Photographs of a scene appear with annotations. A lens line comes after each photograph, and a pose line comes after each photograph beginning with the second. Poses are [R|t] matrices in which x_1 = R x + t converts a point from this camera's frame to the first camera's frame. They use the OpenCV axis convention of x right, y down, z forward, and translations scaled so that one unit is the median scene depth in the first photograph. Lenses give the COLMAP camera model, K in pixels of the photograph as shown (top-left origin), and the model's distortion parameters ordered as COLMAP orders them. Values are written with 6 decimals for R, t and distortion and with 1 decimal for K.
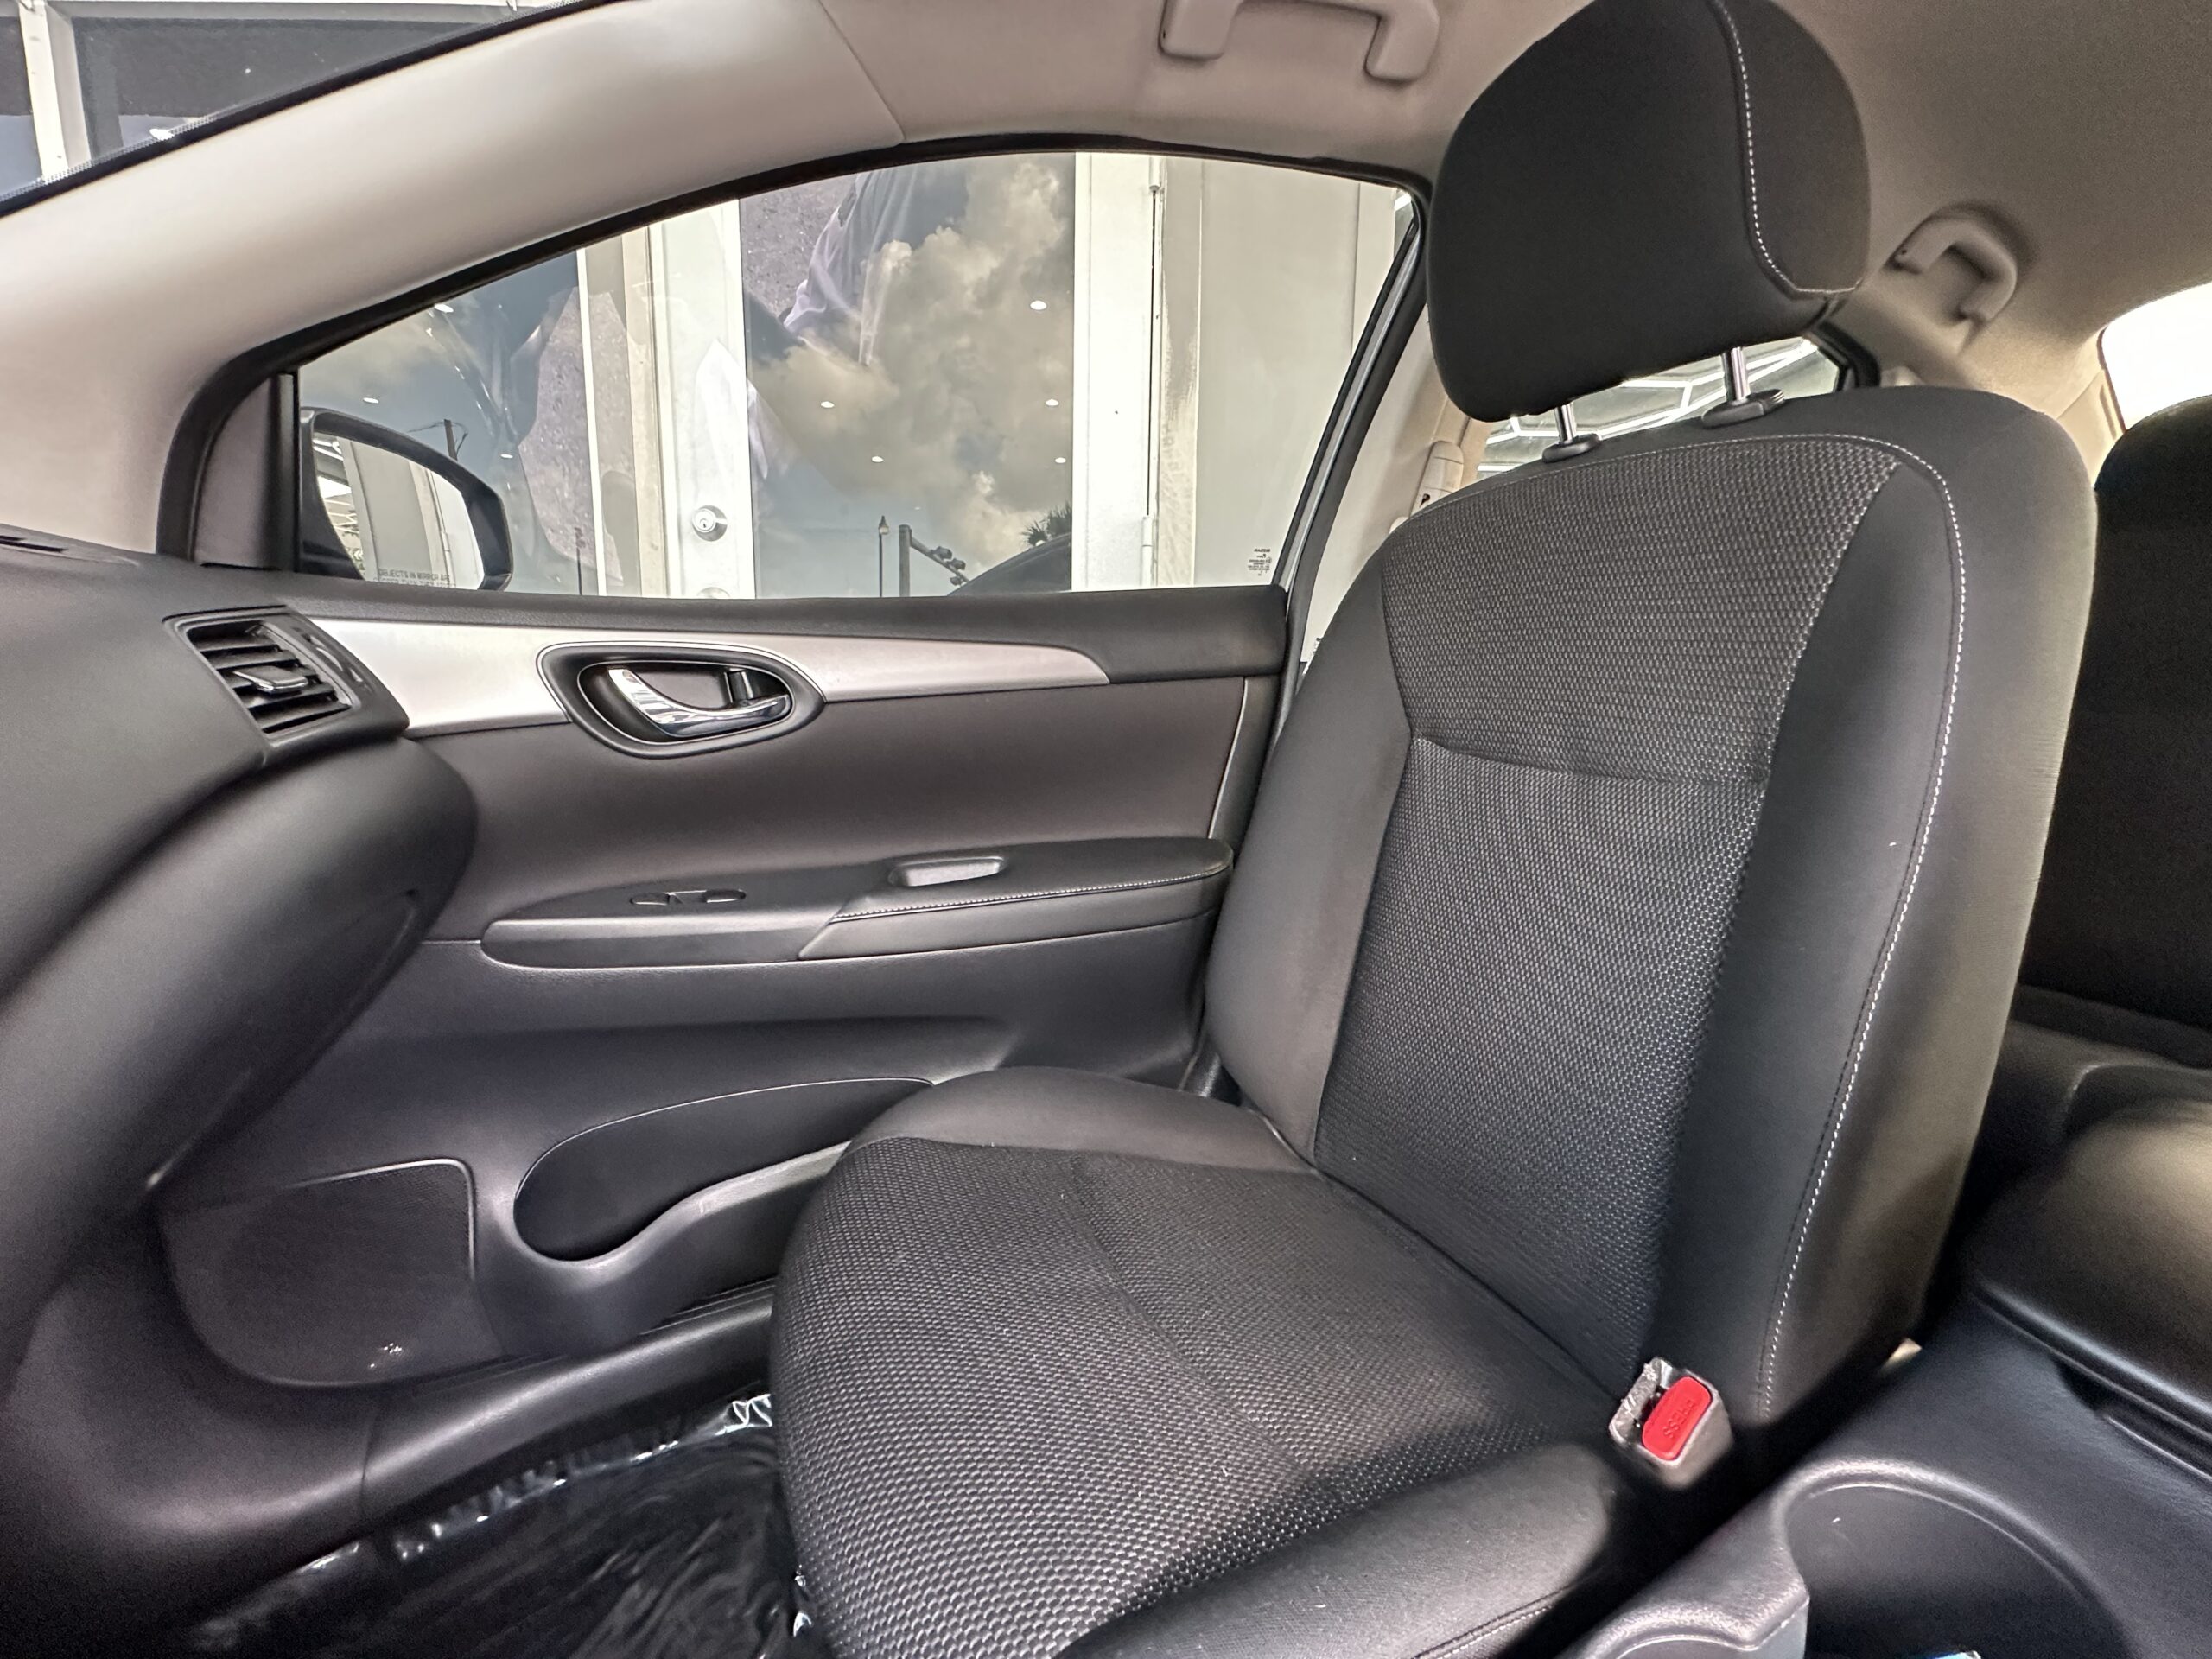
lens RADIAL K [[871.0, 0, 1097.8], [0, 871.0, 829.8], [0, 0, 1]] dist [-0.002491, -0.000149]
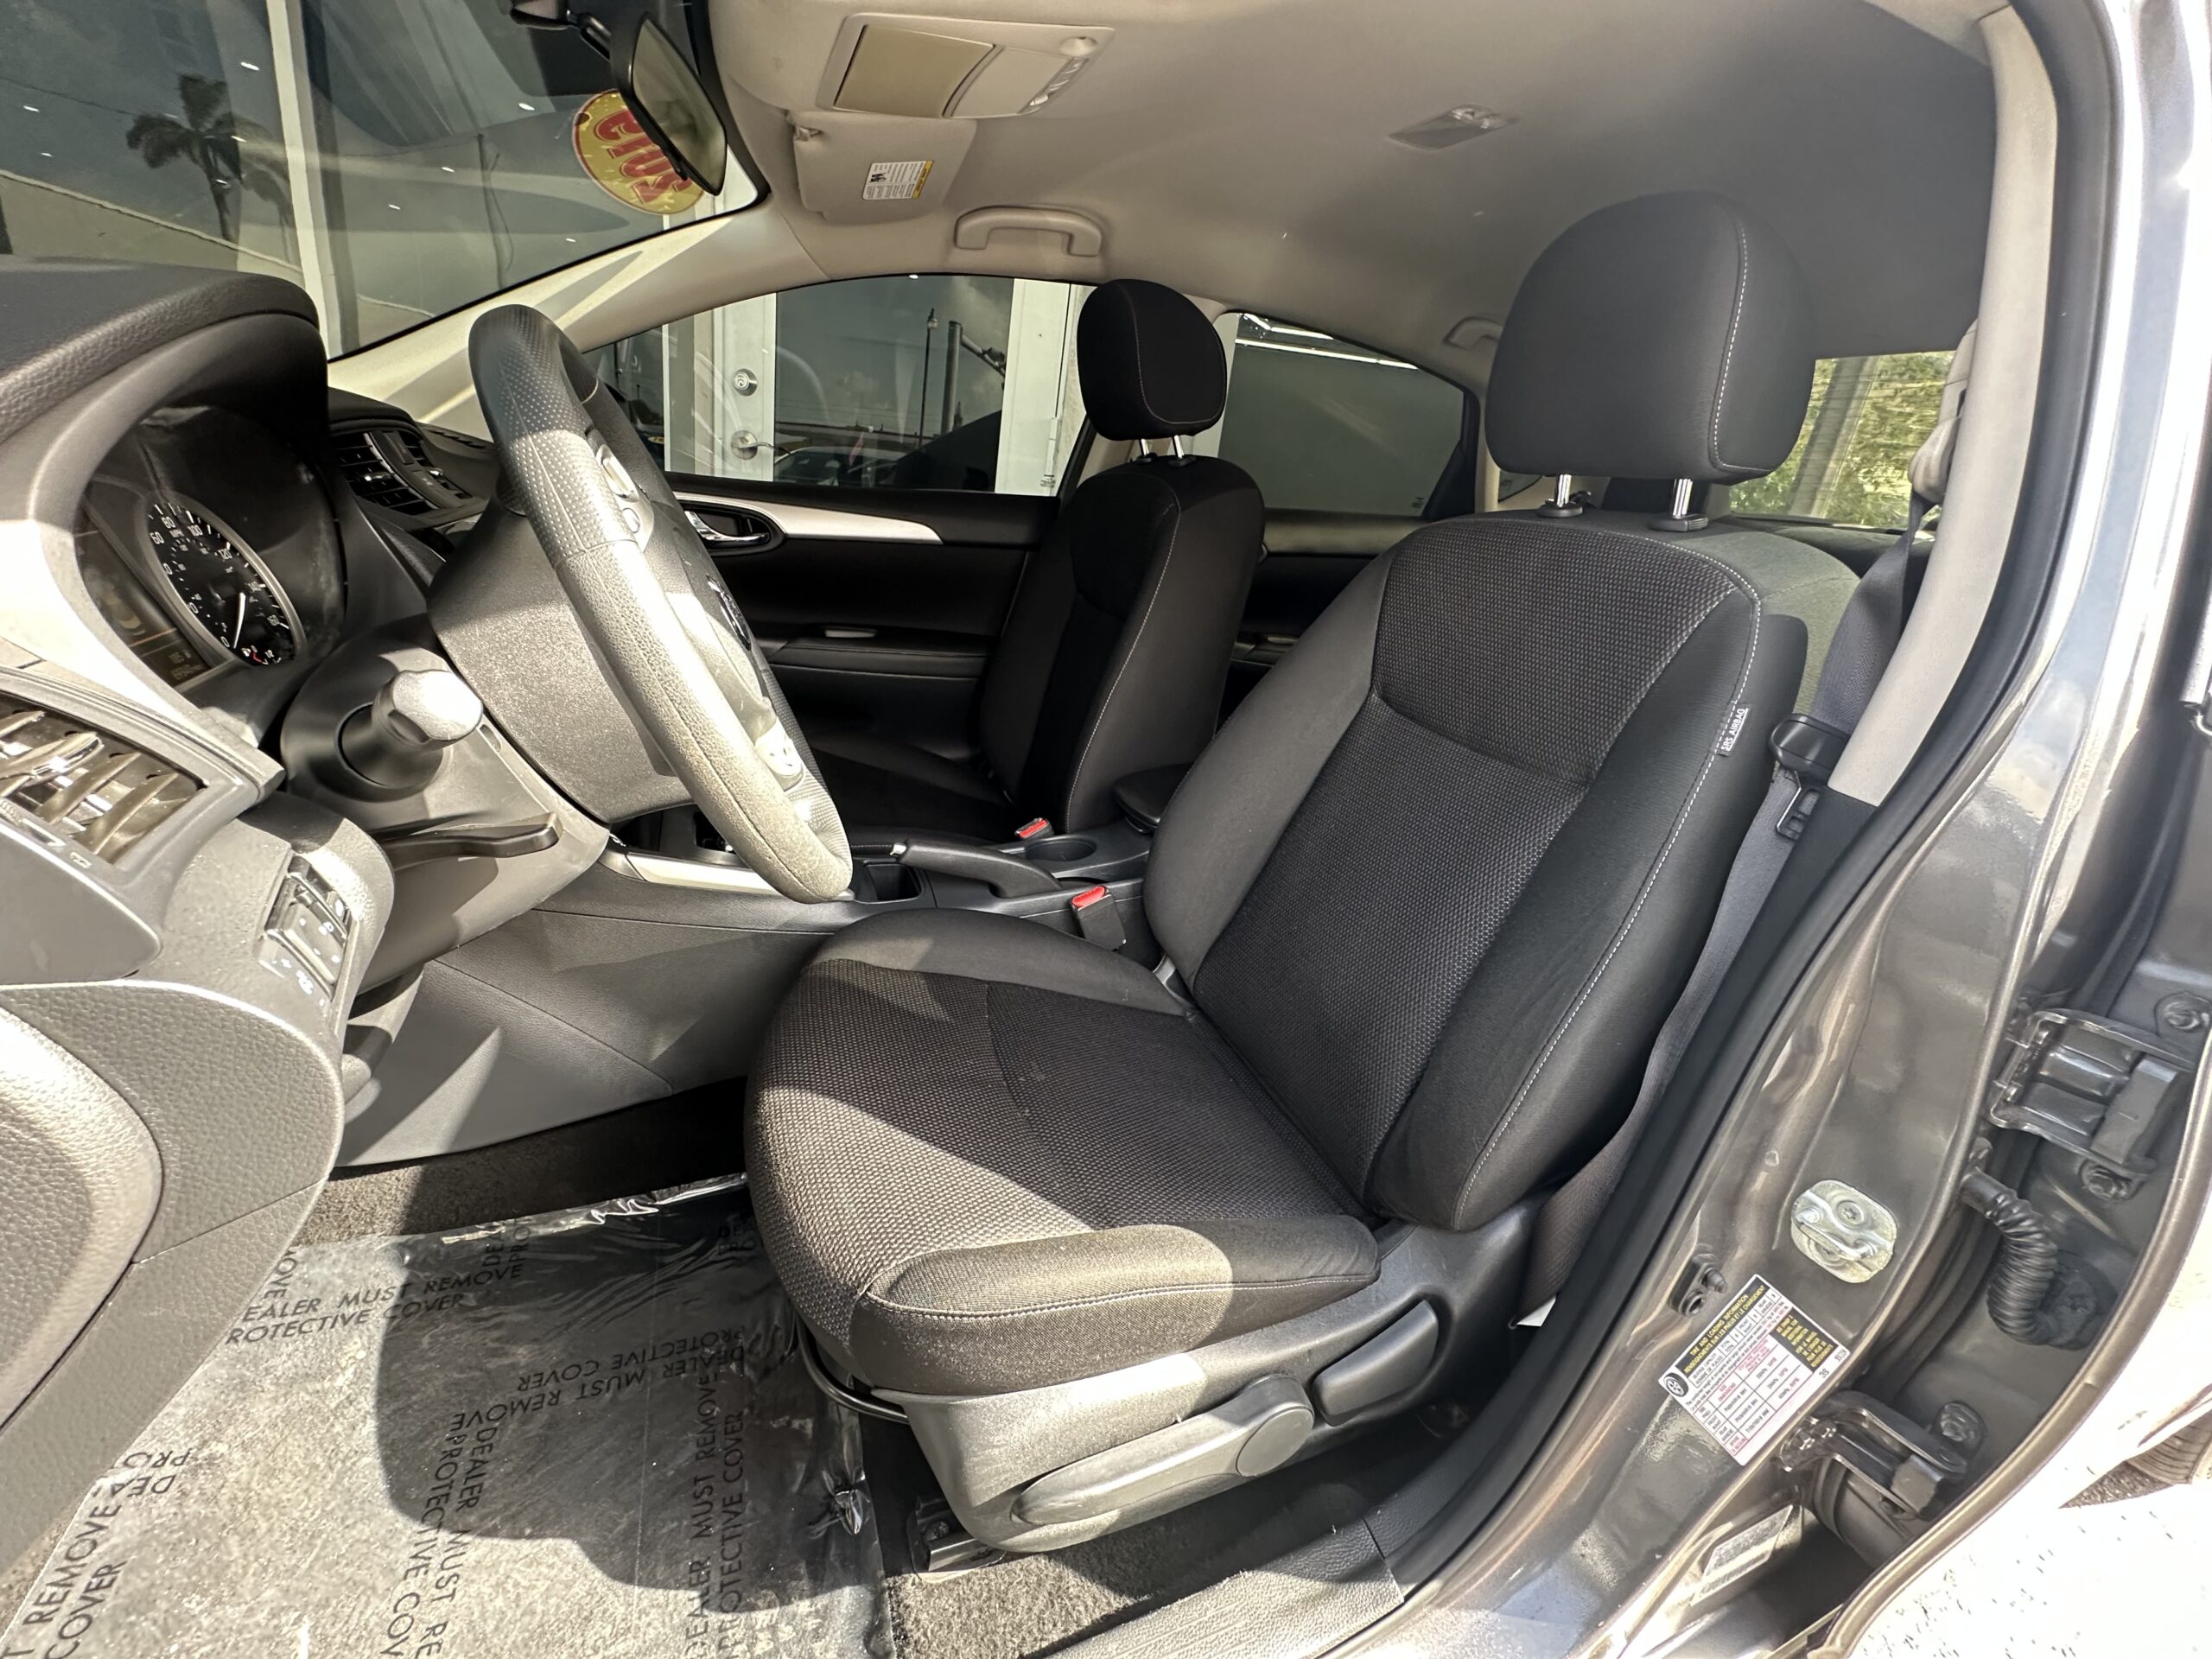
lens RADIAL K [[871.0, 0, 1114.6], [0, 871.0, 829.1], [0, 0, 1]] dist [-0.002491, -0.000149]
pose [[0.992575, 0.121621, -0.001838, 0.458689], [-0.119372, 0.976900, 0.177250, 0.054896], [0.023353, -0.175715, 0.984164, -0.956254]]
